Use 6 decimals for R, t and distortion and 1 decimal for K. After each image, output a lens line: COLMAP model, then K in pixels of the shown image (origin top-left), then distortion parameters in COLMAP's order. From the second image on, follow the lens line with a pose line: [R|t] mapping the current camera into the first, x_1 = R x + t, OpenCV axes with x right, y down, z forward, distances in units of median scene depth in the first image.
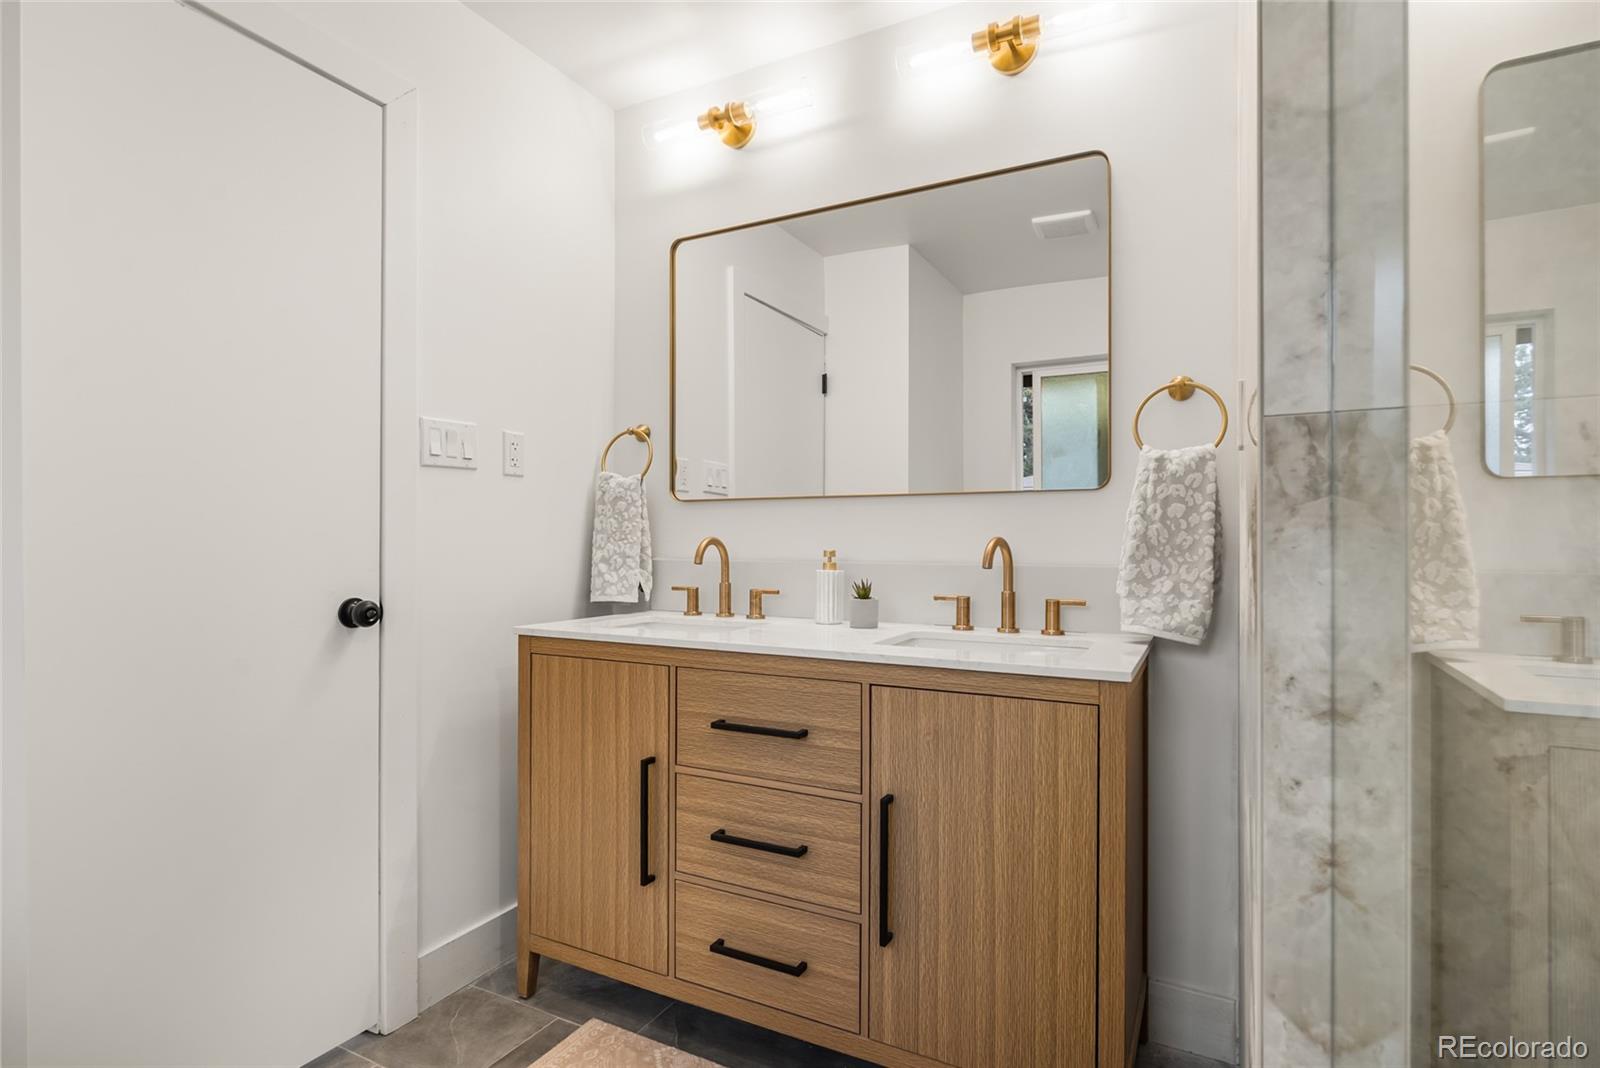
lens RADIAL K [[809.2, 0, 789.6], [0, 809.2, 534.6], [0, 0, 1]] dist [-0.002038, 0.000091]
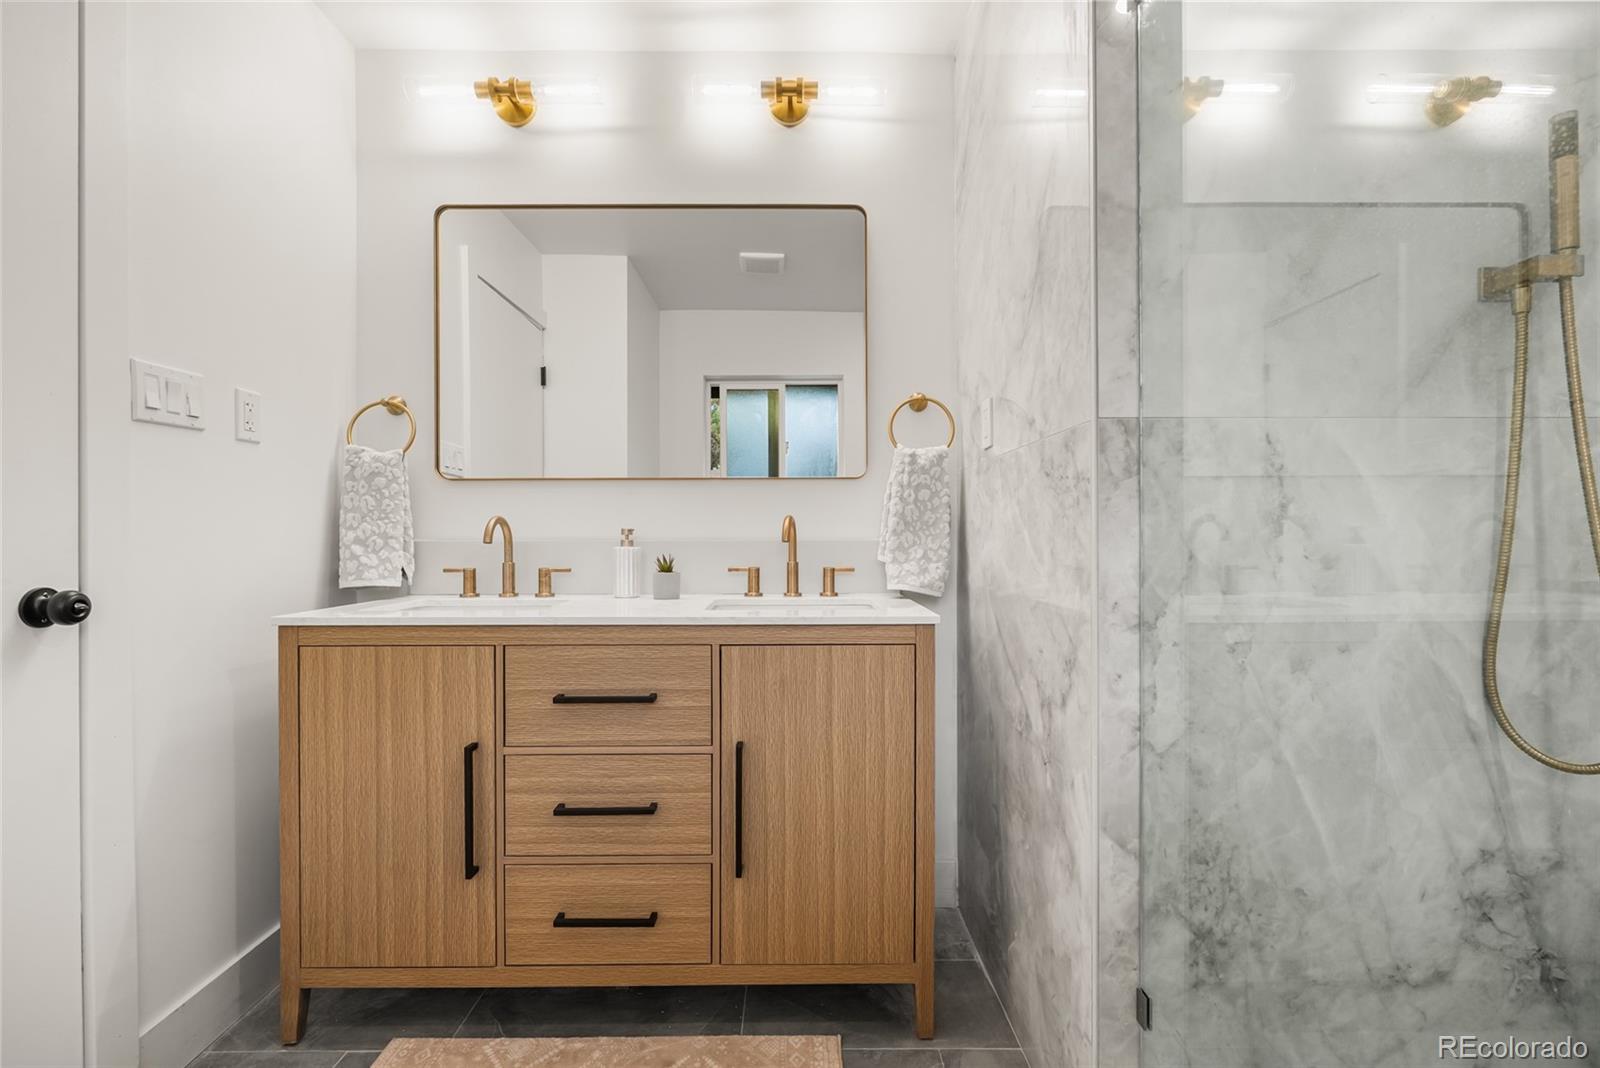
lens RADIAL K [[711.0, 0, 801.9], [0, 711.0, 532.8], [0, 0, 1]] dist [-0.004747, 0.000317]
pose [[0.878425, -0.002734, 0.477872, -0.233385], [-0.000015, 0.999983, 0.005749, 0.023533], [-0.477880, -0.005057, 0.878411, 0.084466]]
